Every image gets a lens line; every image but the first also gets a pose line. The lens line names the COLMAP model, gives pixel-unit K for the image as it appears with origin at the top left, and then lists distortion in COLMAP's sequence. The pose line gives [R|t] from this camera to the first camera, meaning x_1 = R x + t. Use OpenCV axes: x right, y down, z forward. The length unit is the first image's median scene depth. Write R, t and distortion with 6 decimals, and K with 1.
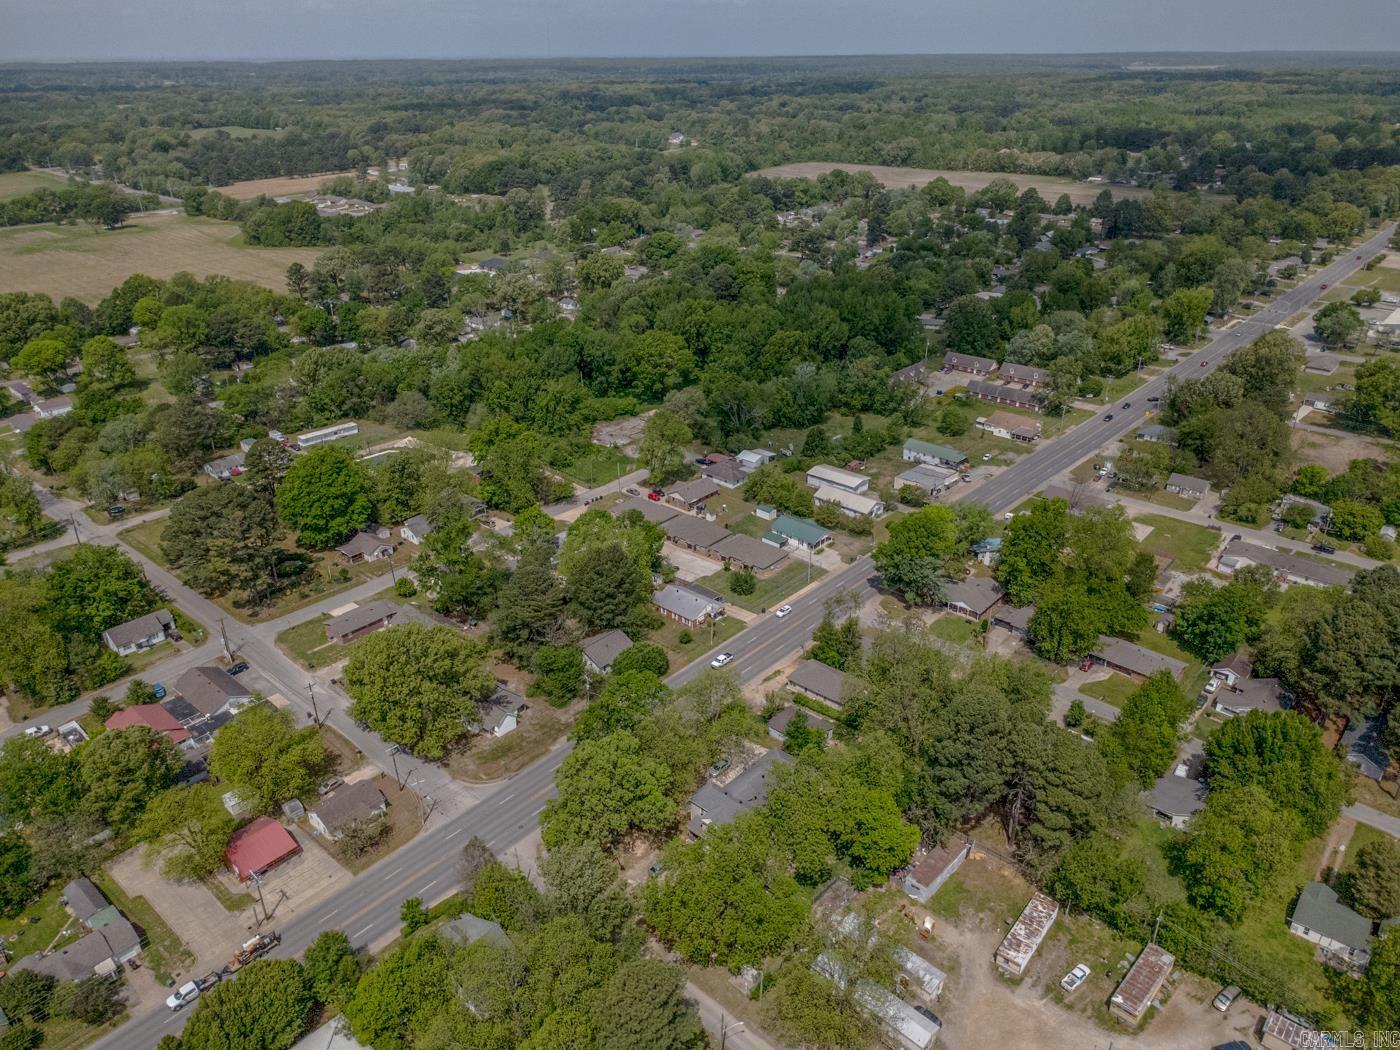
lens RADIAL K [[985.7, 0, 700.0], [0, 985.7, 525.0], [0, 0, 1]] dist [0.003374, 0.003705]
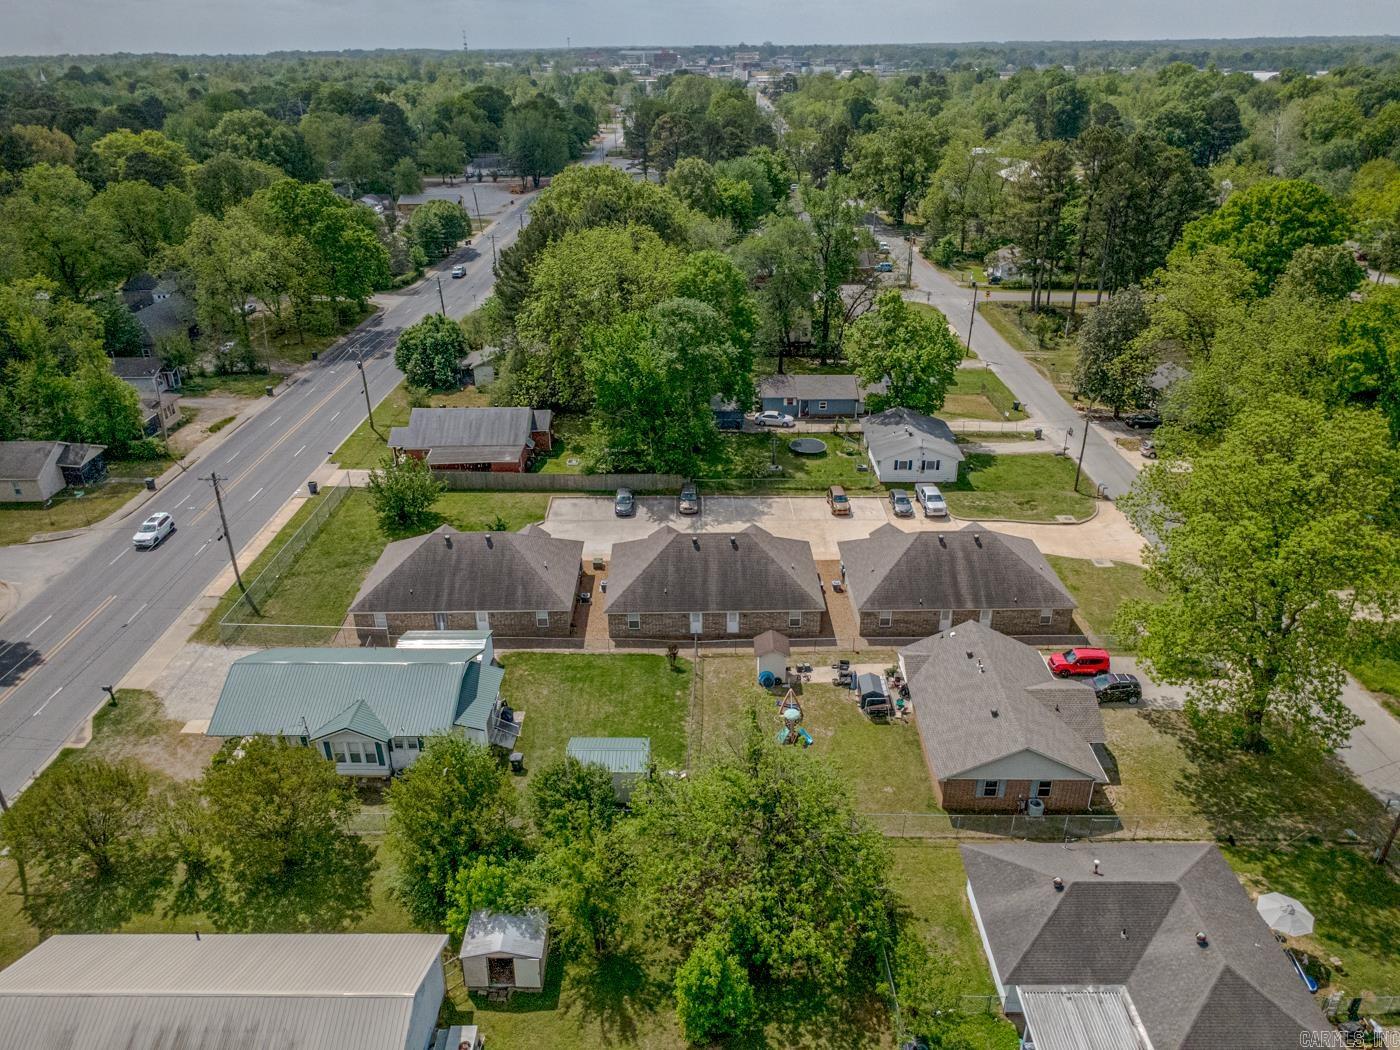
lens RADIAL K [[985.7, 0, 700.0], [0, 985.7, 525.0], [0, 0, 1]] dist [0.003374, 0.003705]
pose [[-0.748387, 0.297679, -0.592709, 0.158614], [-0.280172, 0.668104, 0.689305, -0.194623], [0.601182, 0.681927, -0.416599, 1.040391]]
